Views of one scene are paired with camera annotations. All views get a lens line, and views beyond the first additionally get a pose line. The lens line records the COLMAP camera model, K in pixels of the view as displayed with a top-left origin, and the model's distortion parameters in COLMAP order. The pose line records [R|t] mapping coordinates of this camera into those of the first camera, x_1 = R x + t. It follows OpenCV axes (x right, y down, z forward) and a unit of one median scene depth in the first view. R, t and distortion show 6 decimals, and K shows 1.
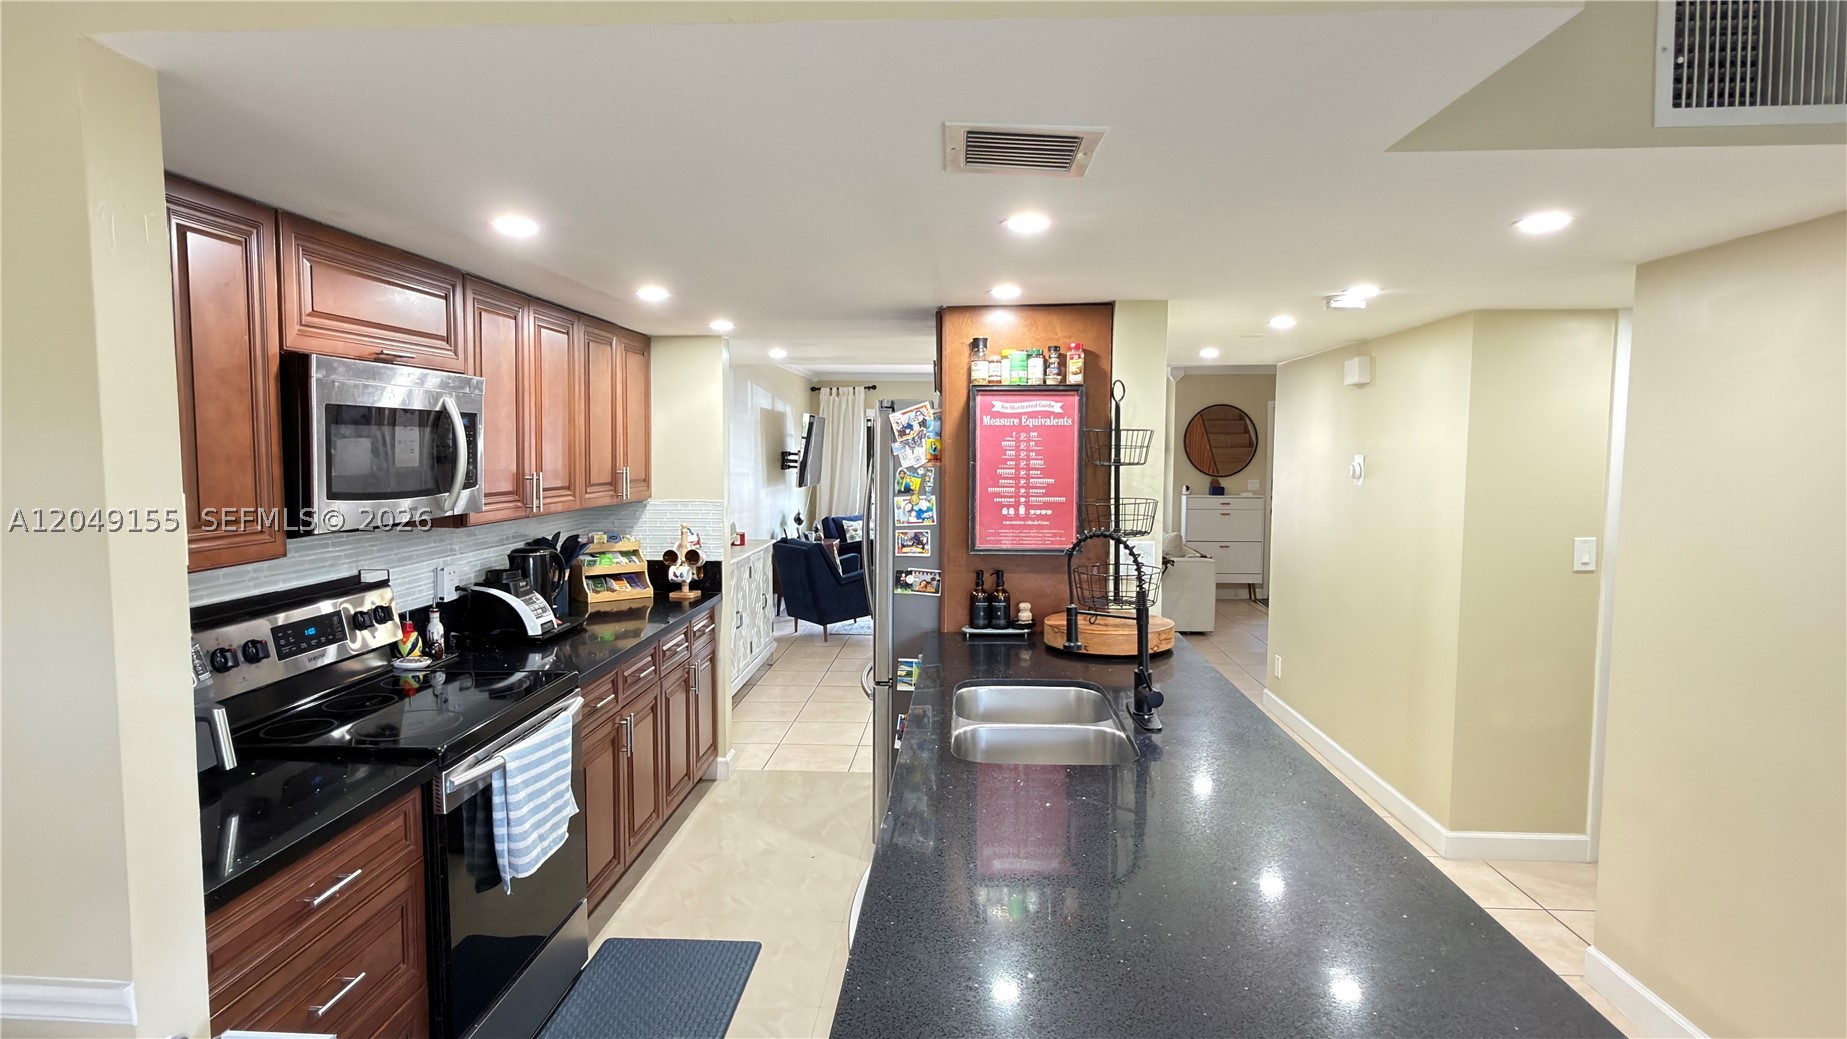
lens RADIAL K [[964.9, 0, 920.7], [0, 964.9, 519.8], [0, 0, 1]] dist [0.000393, 0.001300]
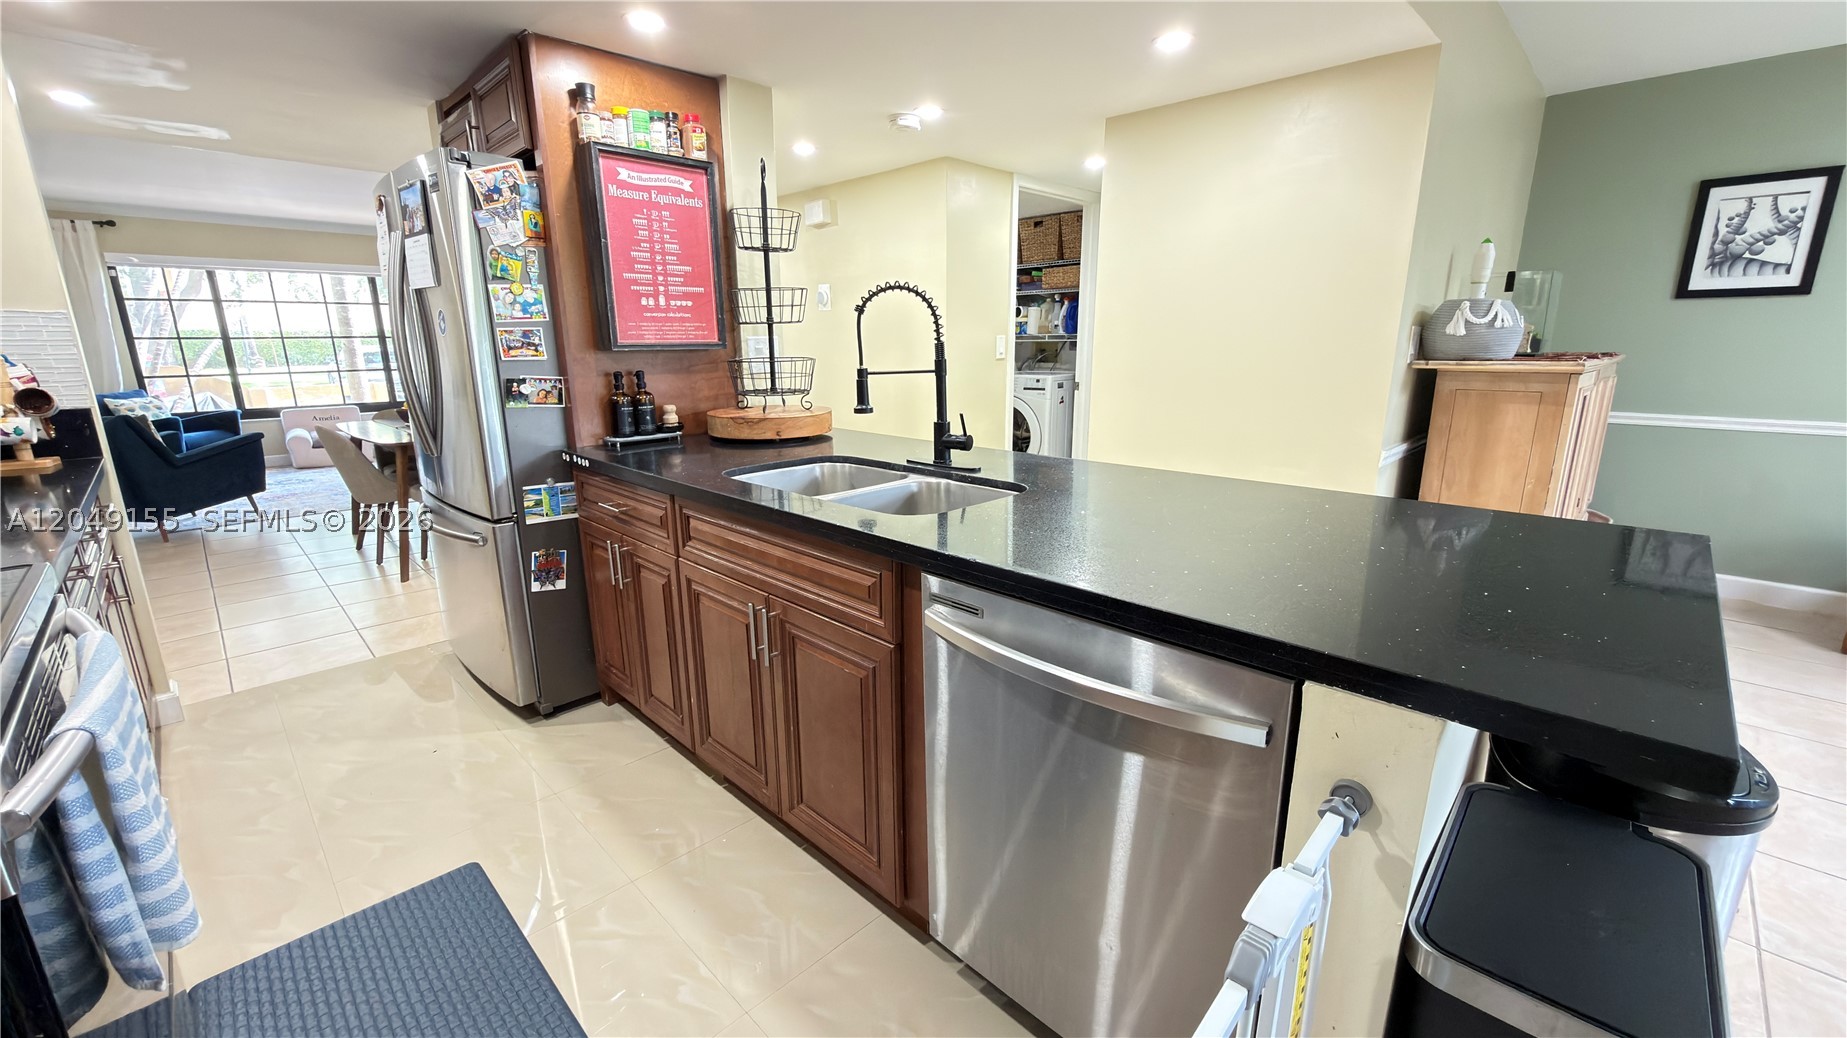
lens RADIAL K [[736.8, 0, 925.0], [0, 736.8, 517.9], [0, 0, 1]] dist [0.000325, -0.000224]
pose [[0.666000, -0.183089, 0.723133, -0.266940], [0.063157, 0.979770, 0.189900, 0.073620], [-0.743273, -0.080802, 0.664090, 0.327896]]
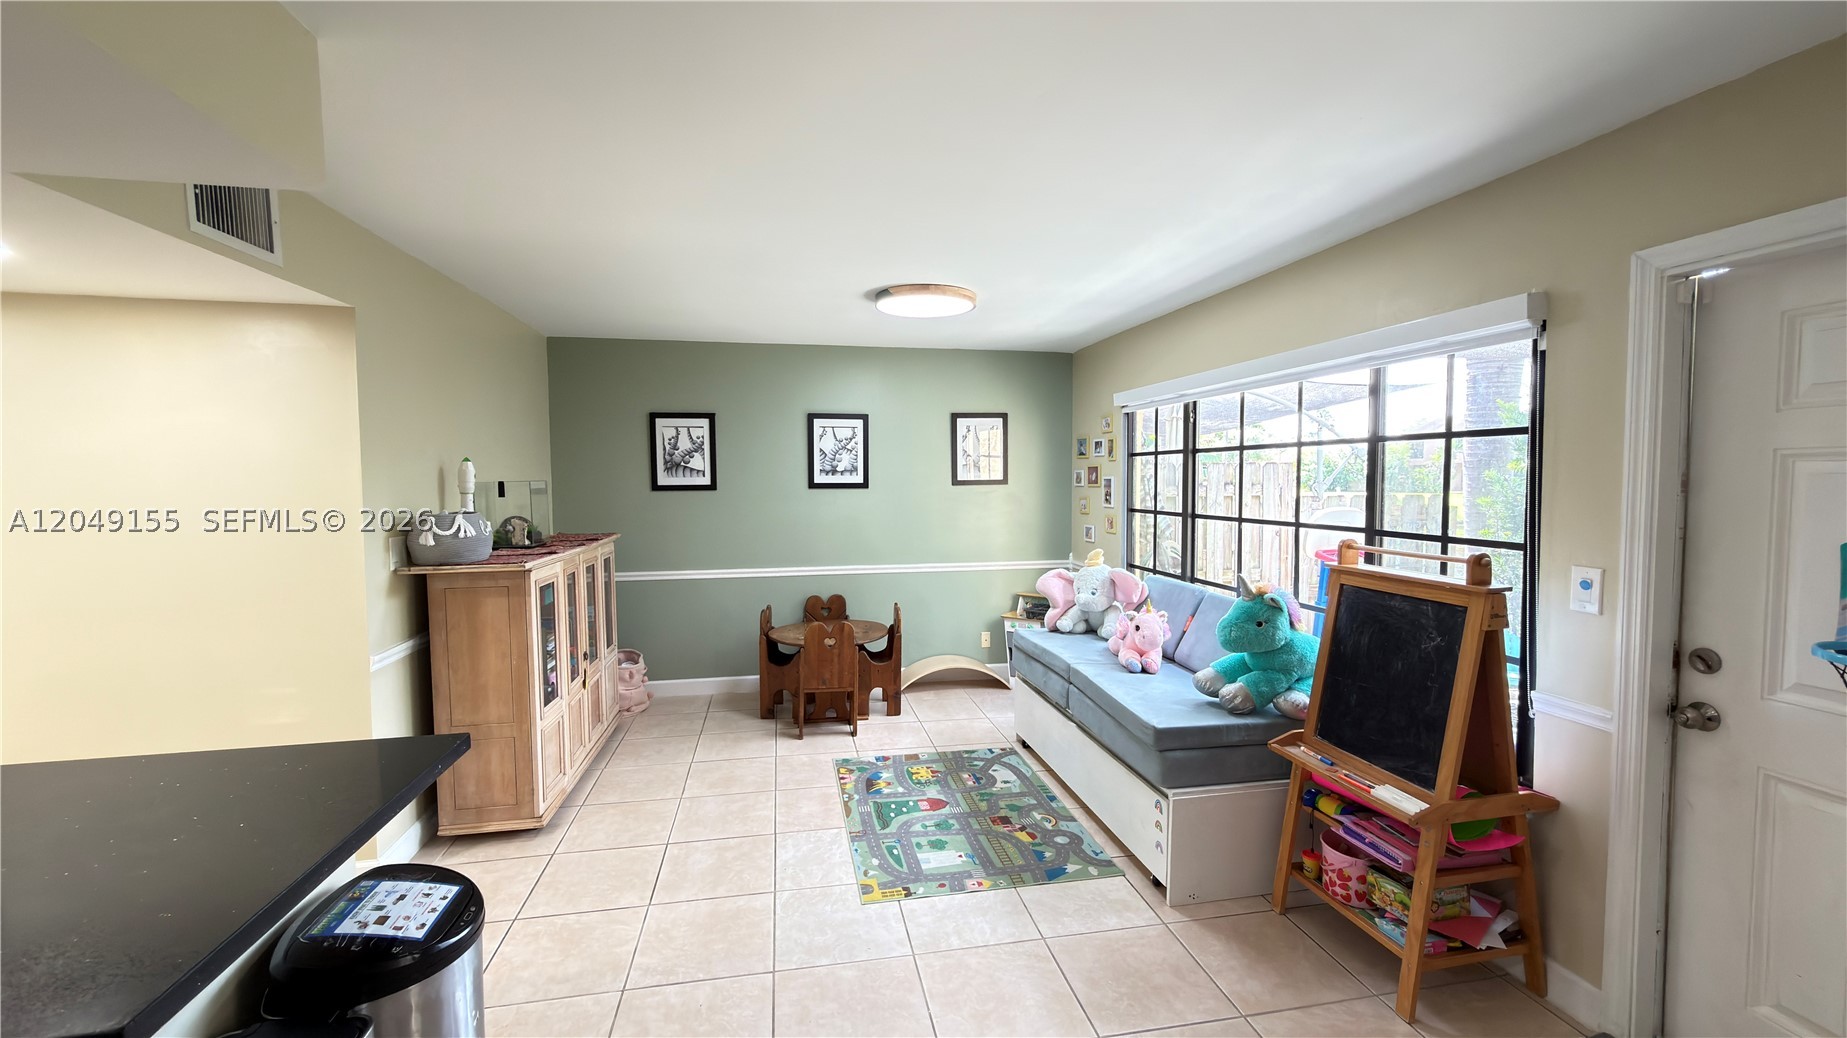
lens RADIAL K [[736.0, 0, 923.5], [0, 736.0, 519.0], [0, 0, 1]] dist [0.000123, -0.000230]
pose [[-0.244337, -0.058759, 0.967909, -0.302027], [0.076078, 0.993924, 0.079543, 0.016988], [-0.966701, 0.093072, -0.238382, 0.097052]]
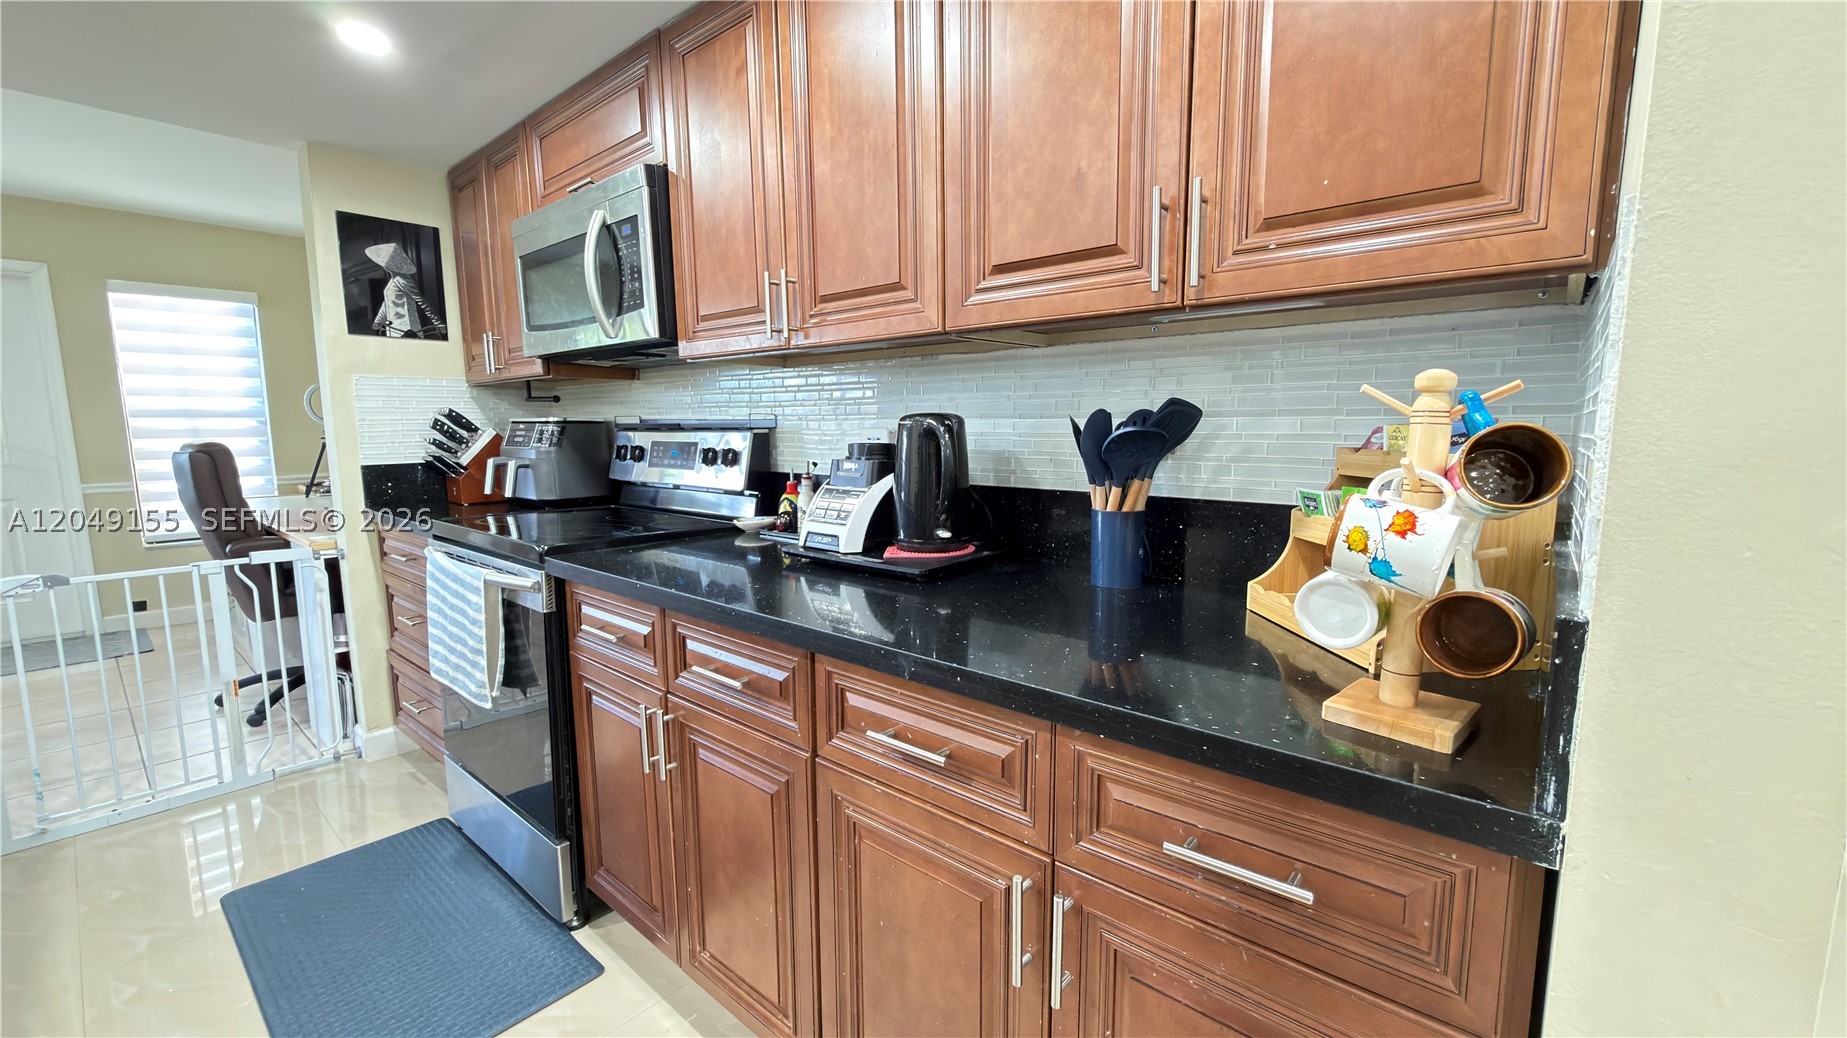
lens RADIAL K [[736.8, 0, 925.0], [0, 736.8, 517.9], [0, 0, 1]] dist [0.000325, -0.000224]
pose [[-0.606766, 0.094770, -0.789210, -0.074293], [-0.060247, 0.984528, 0.164544, 0.020279], [0.792594, 0.147388, -0.591669, 1.287247]]
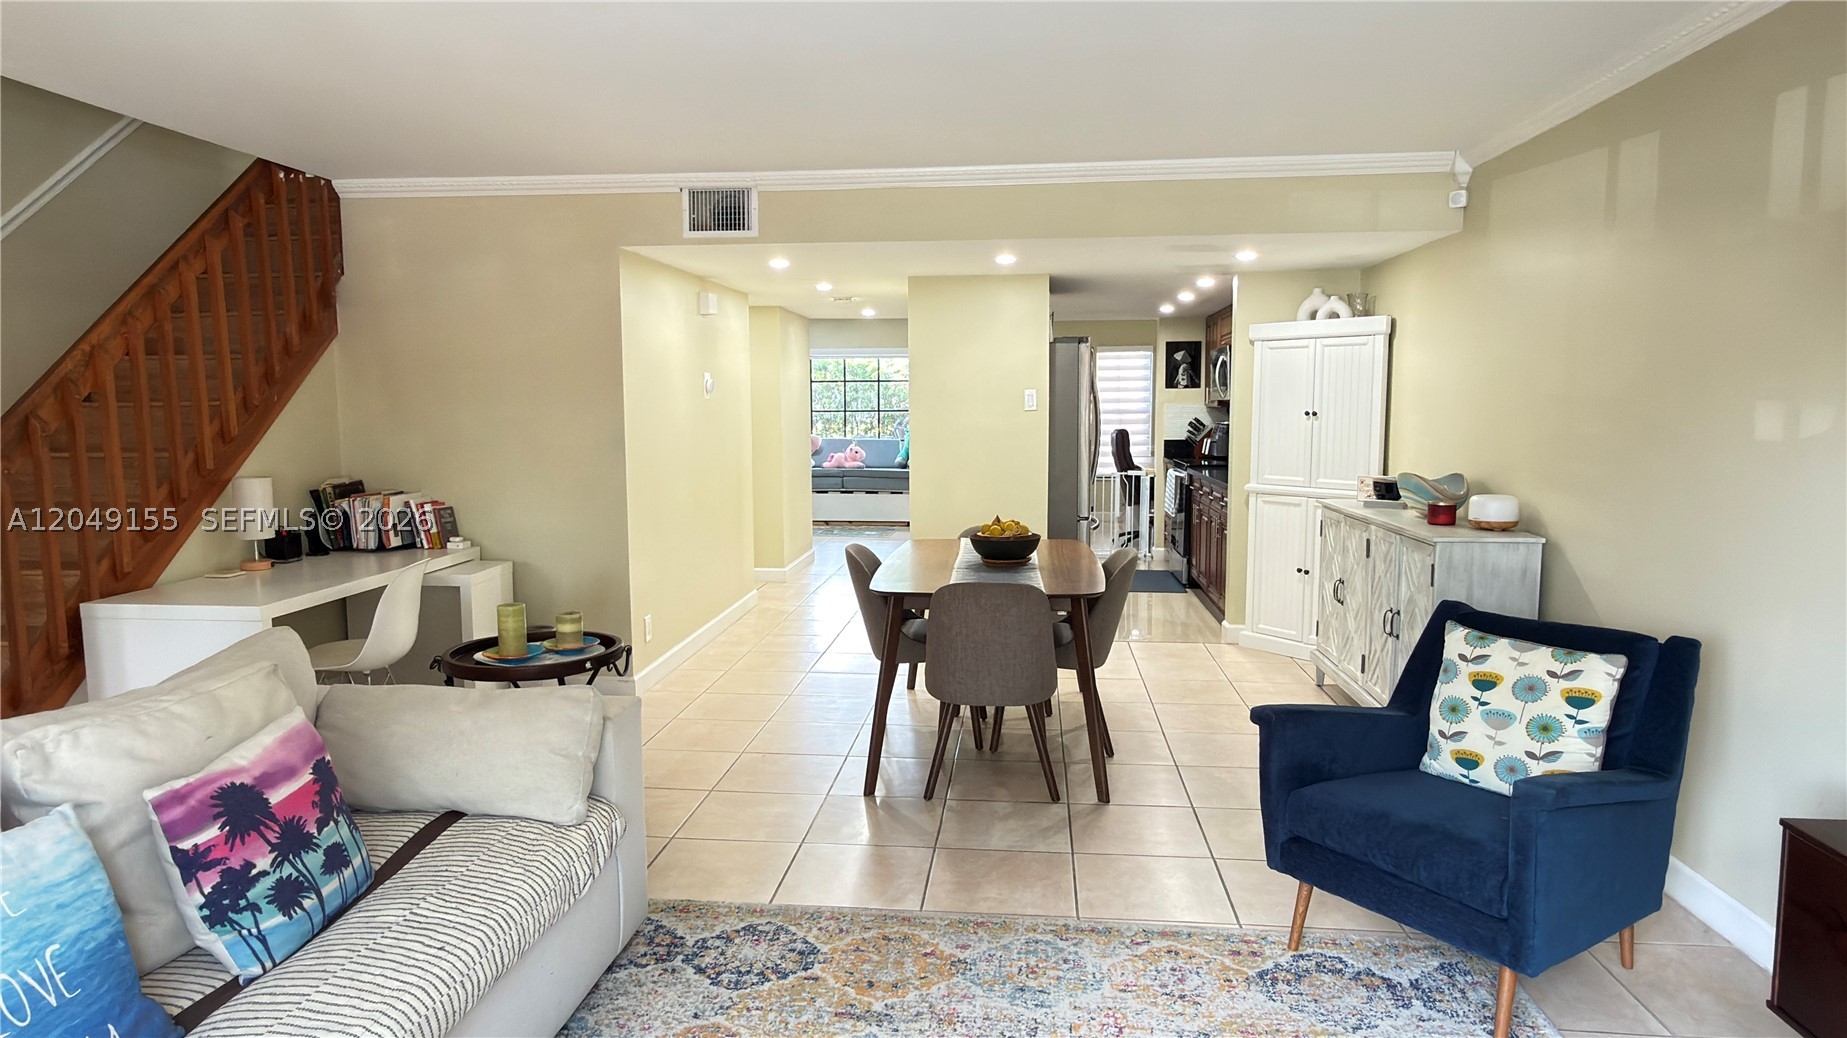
lens RADIAL K [[1077.7, 0, 922.8], [0, 1077.7, 516.1], [0, 0, 1]] dist [-0.000236, 0.001153]
pose [[-0.998918, -0.009313, 0.045560, 0.160799], [-0.000946, 0.983610, 0.180306, -0.174735], [-0.046493, 0.180068, -0.982555, 3.114639]]
